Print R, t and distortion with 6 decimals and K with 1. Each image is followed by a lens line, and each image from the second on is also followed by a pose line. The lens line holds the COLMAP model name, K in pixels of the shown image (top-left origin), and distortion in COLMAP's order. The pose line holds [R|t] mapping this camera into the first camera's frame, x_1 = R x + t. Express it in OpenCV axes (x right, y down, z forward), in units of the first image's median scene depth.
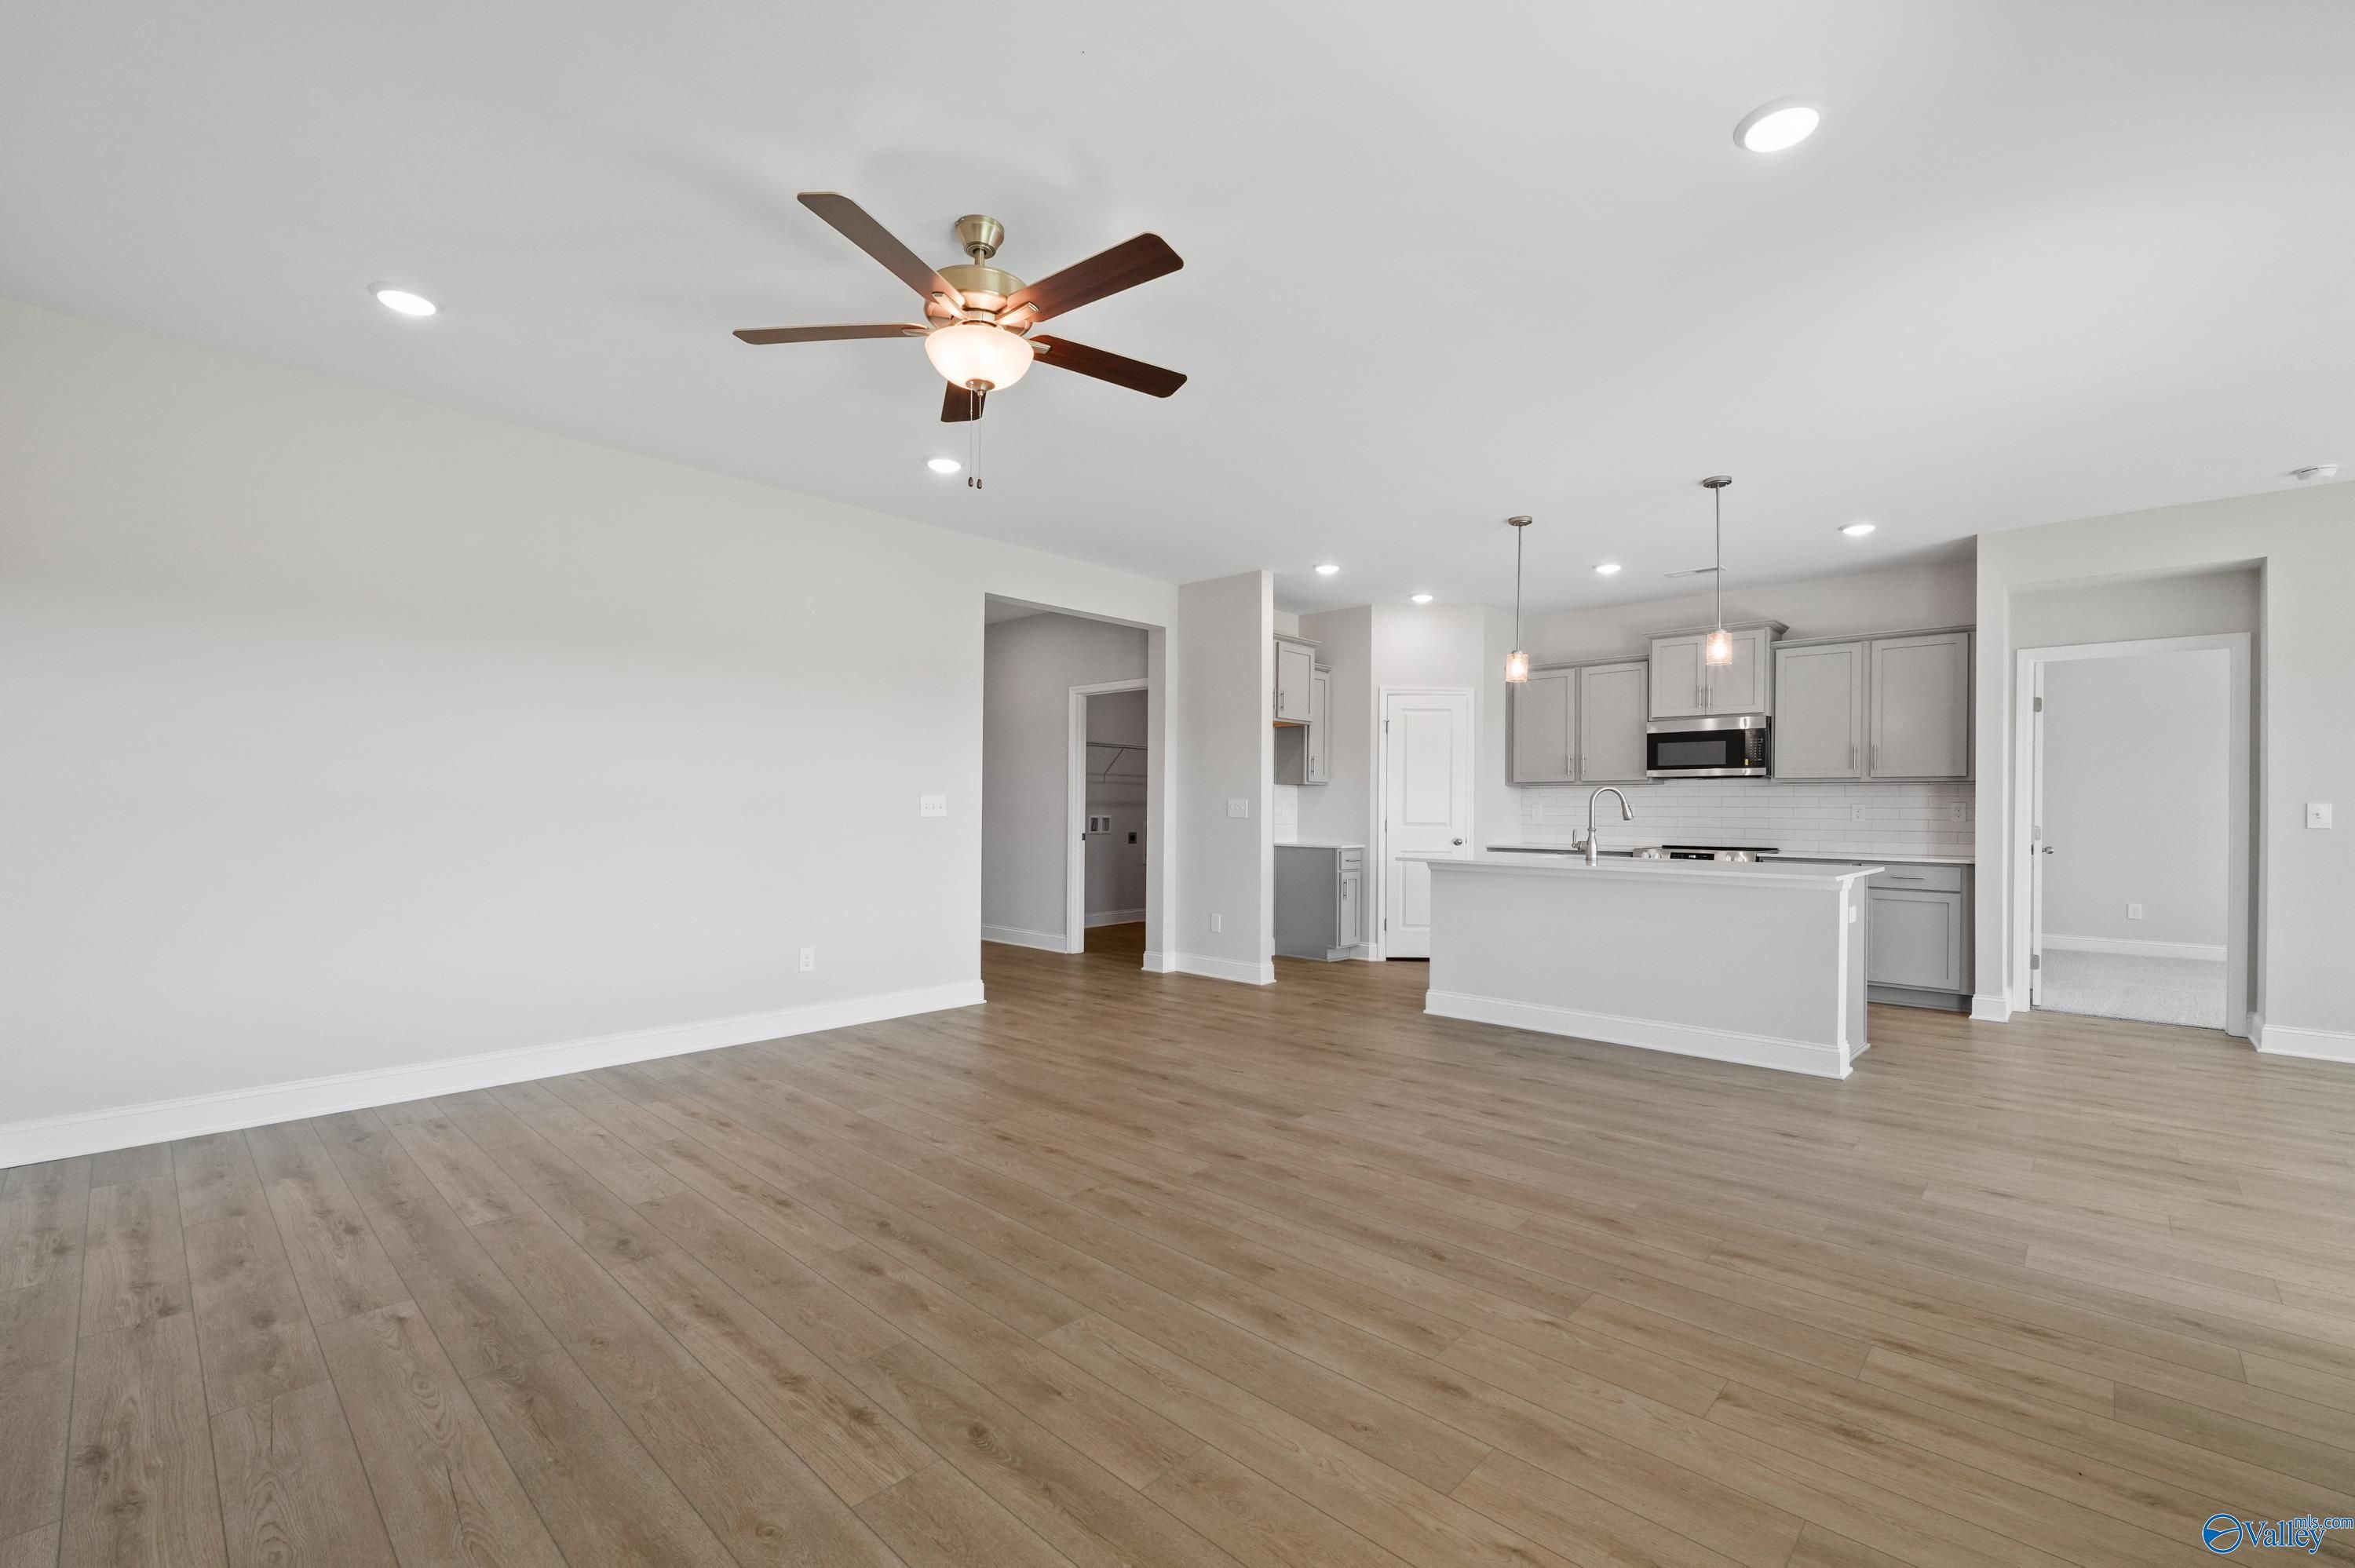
lens RADIAL K [[996.5, 0, 1177.7], [0, 996.5, 812.1], [0, 0, 1]] dist [-0.000347, -0.000969]
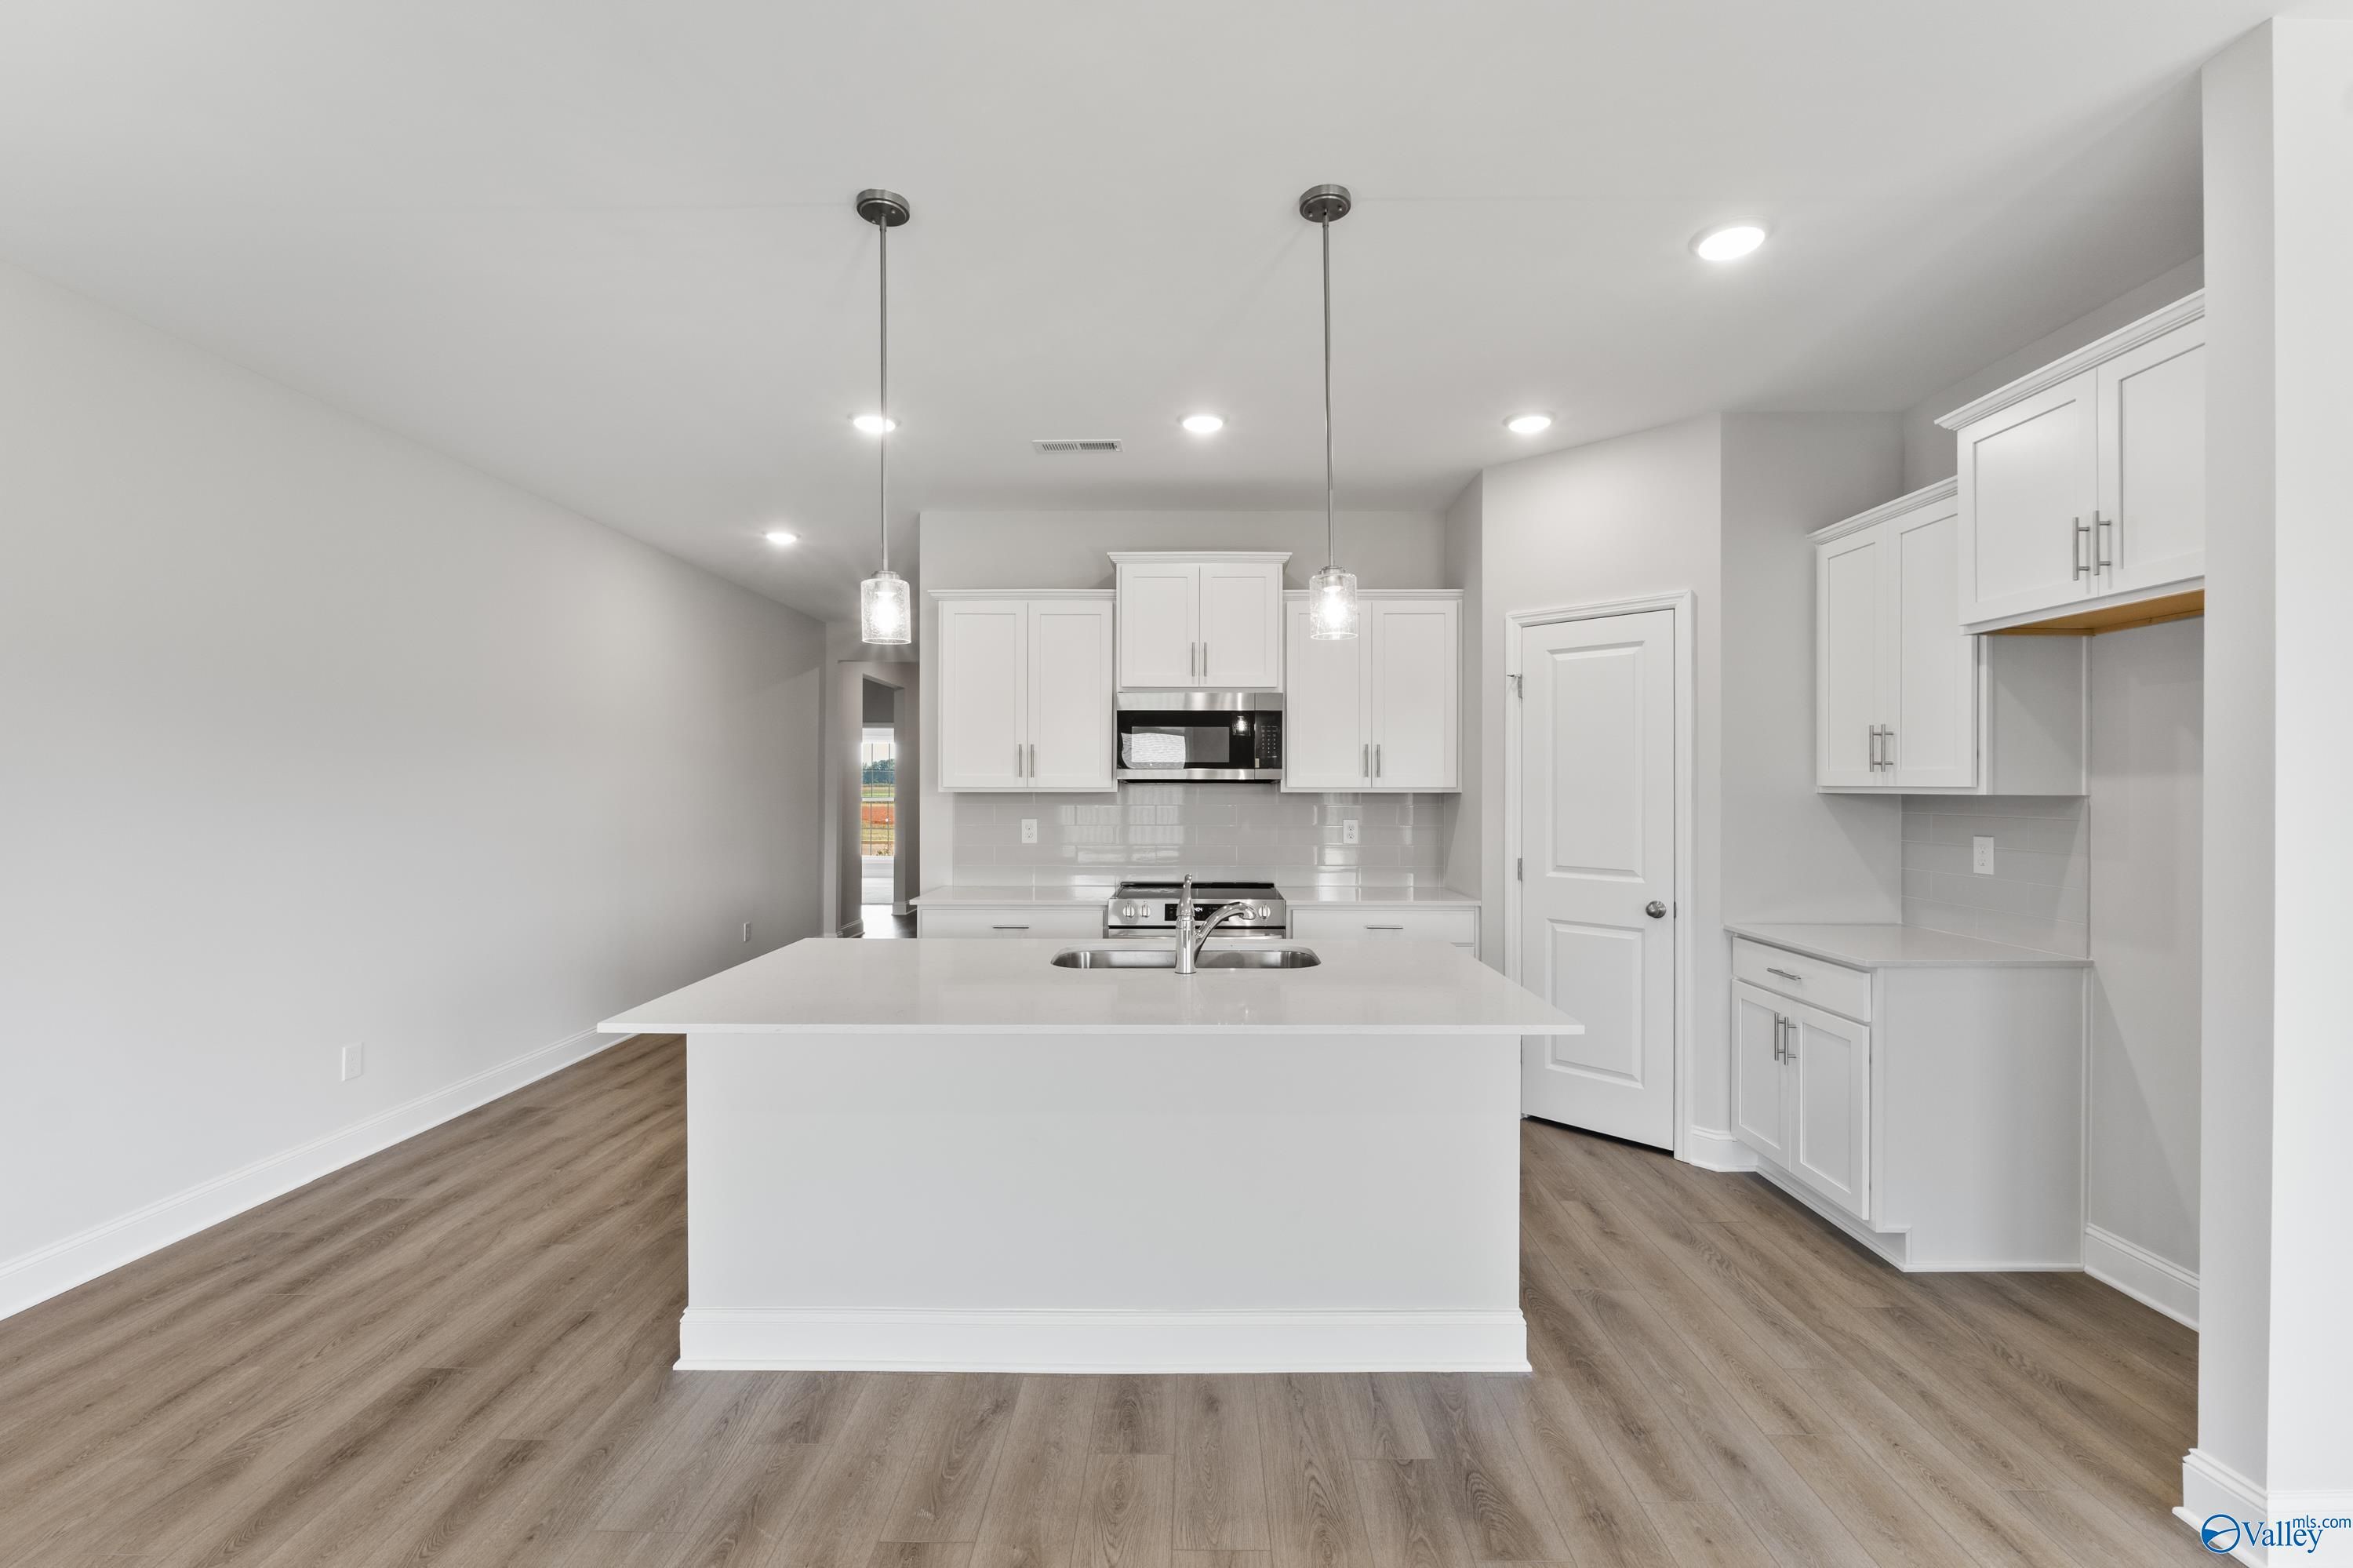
lens RADIAL K [[995.8, 0, 1190.4], [0, 995.8, 783.1], [0, 0, 1]] dist [-0.000347, -0.000969]
pose [[0.676083, -0.001518, -0.736824, 0.622762], [-0.007399, 0.999933, -0.008849, -0.033852], [0.736789, 0.011434, 0.676026, 0.641749]]
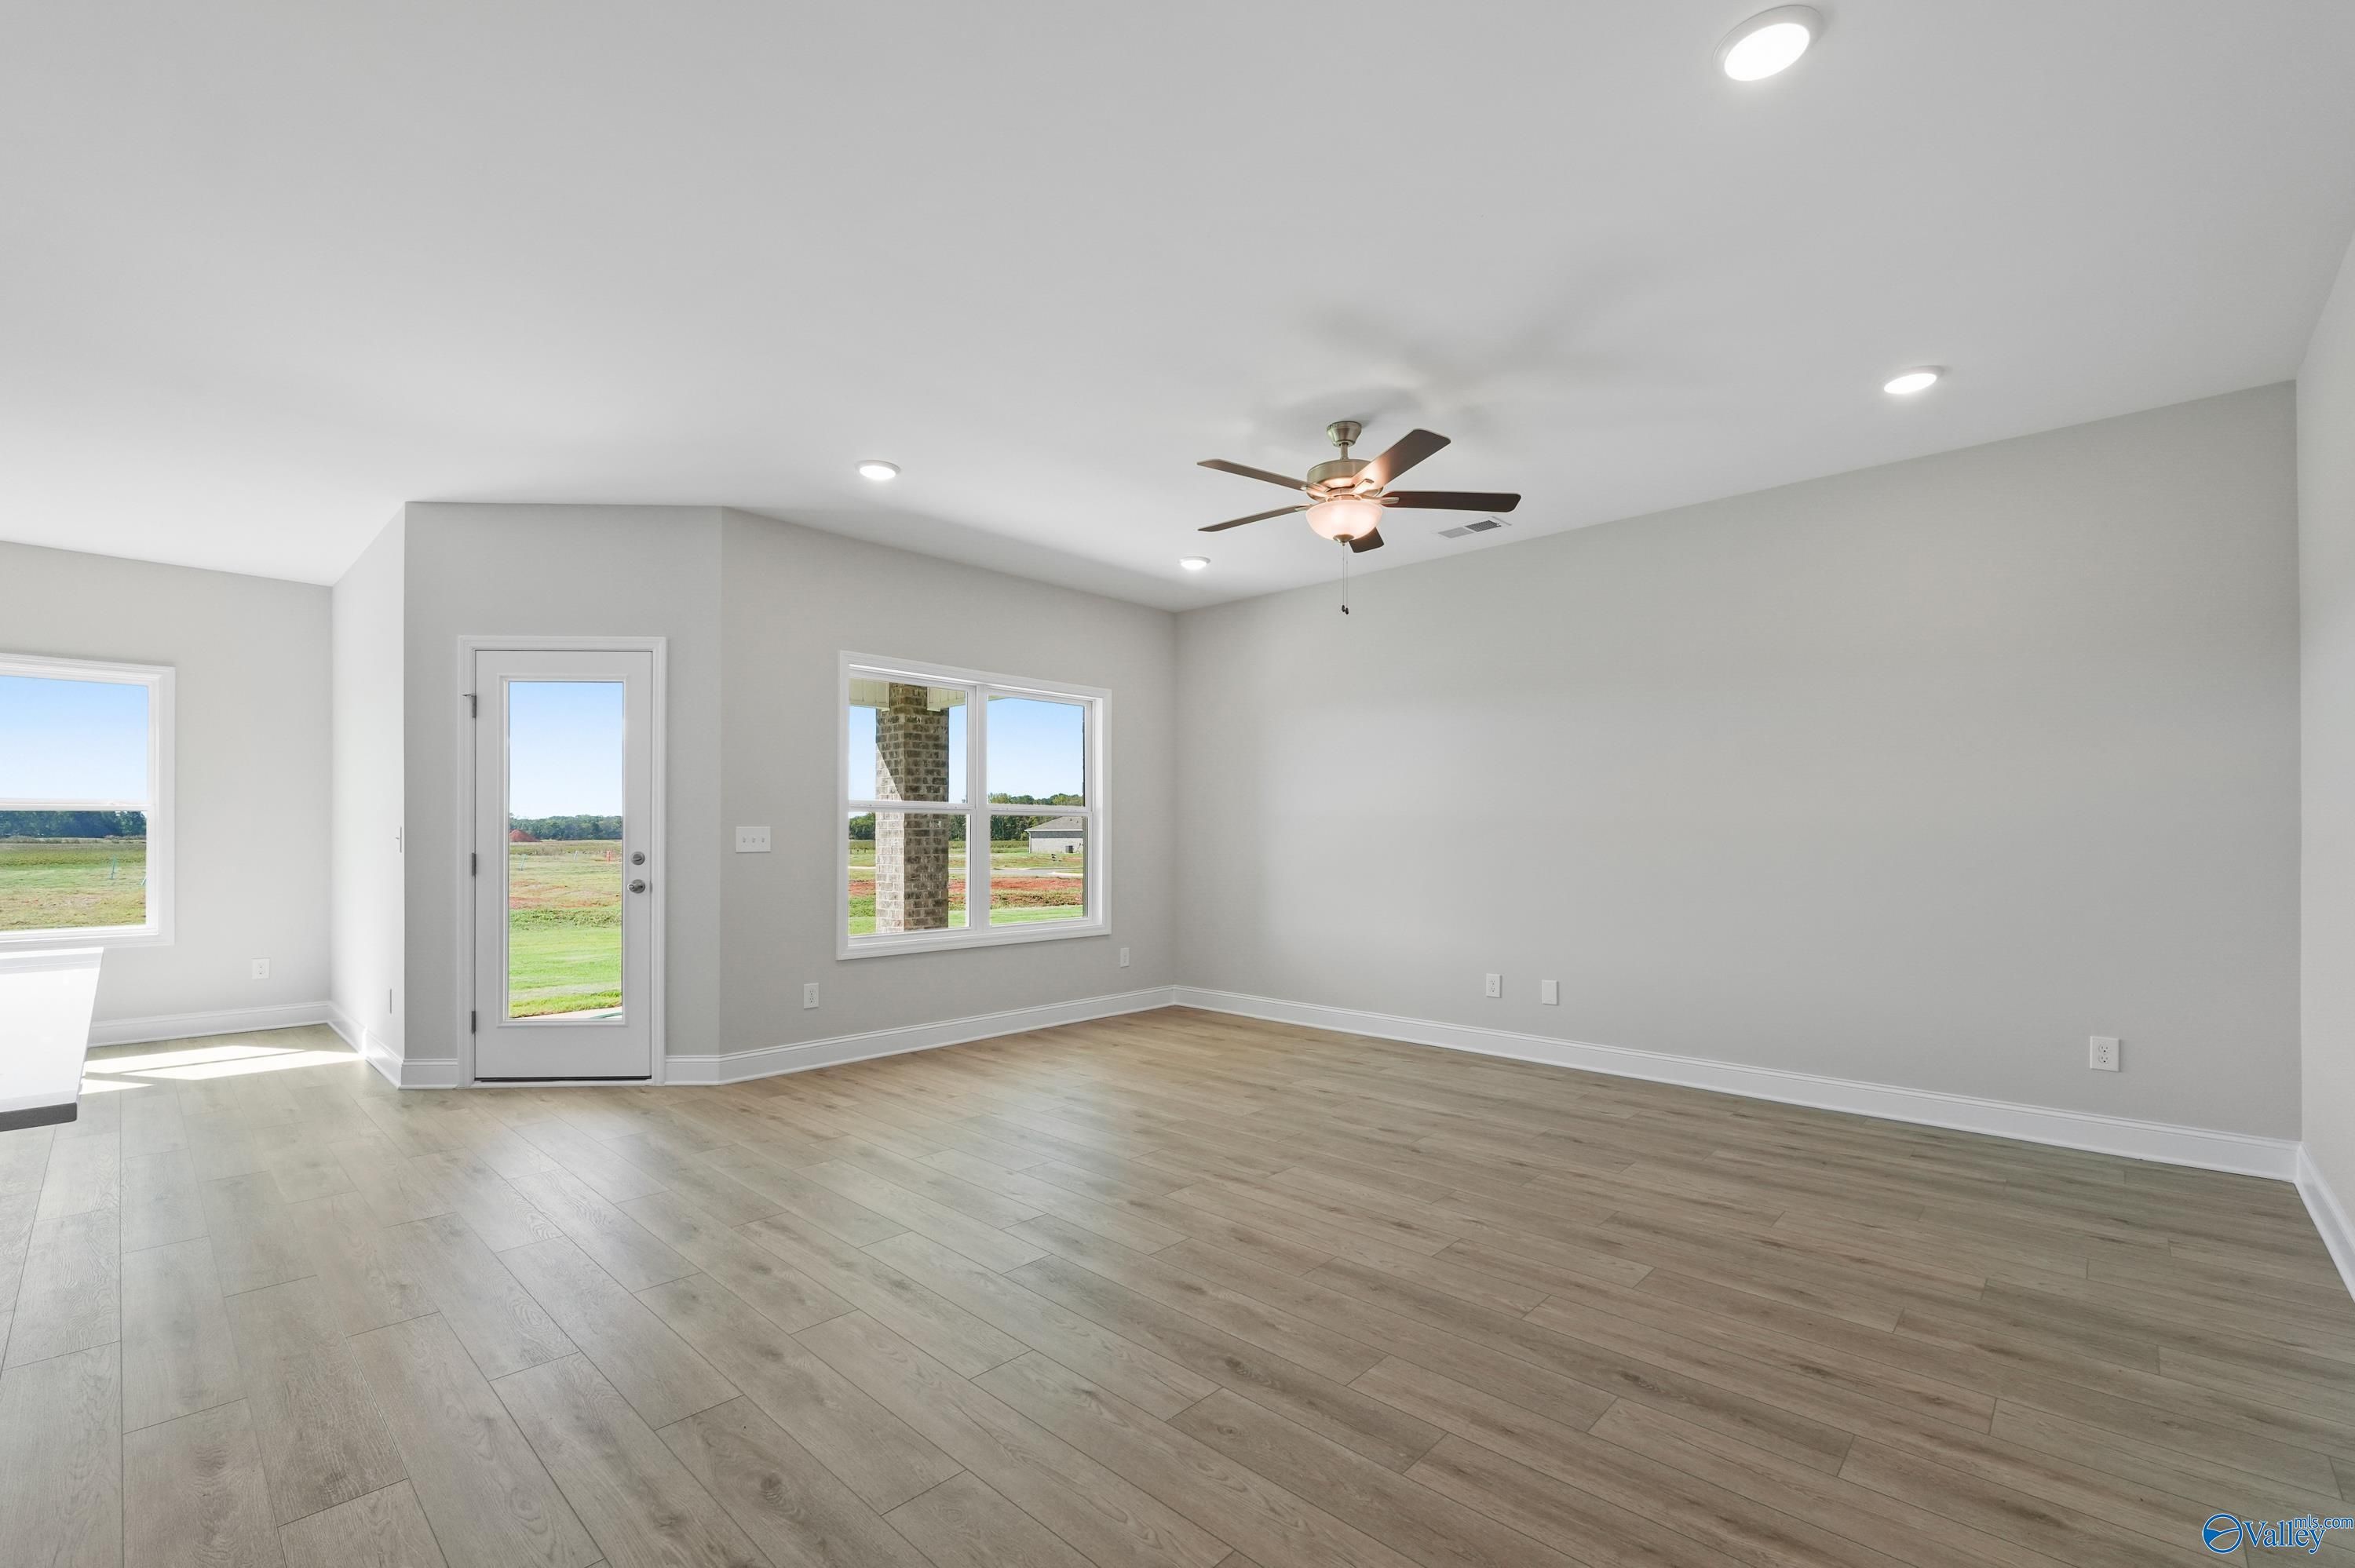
lens RADIAL K [[996.5, 0, 1161.8], [0, 996.5, 823.1], [0, 0, 1]] dist [-0.000347, -0.000969]
pose [[-0.999833, -0.008214, 0.016318, 0.013017], [-0.008423, 0.999884, -0.012723, -0.003693], [-0.016211, -0.012859, -0.999786, 1.074839]]
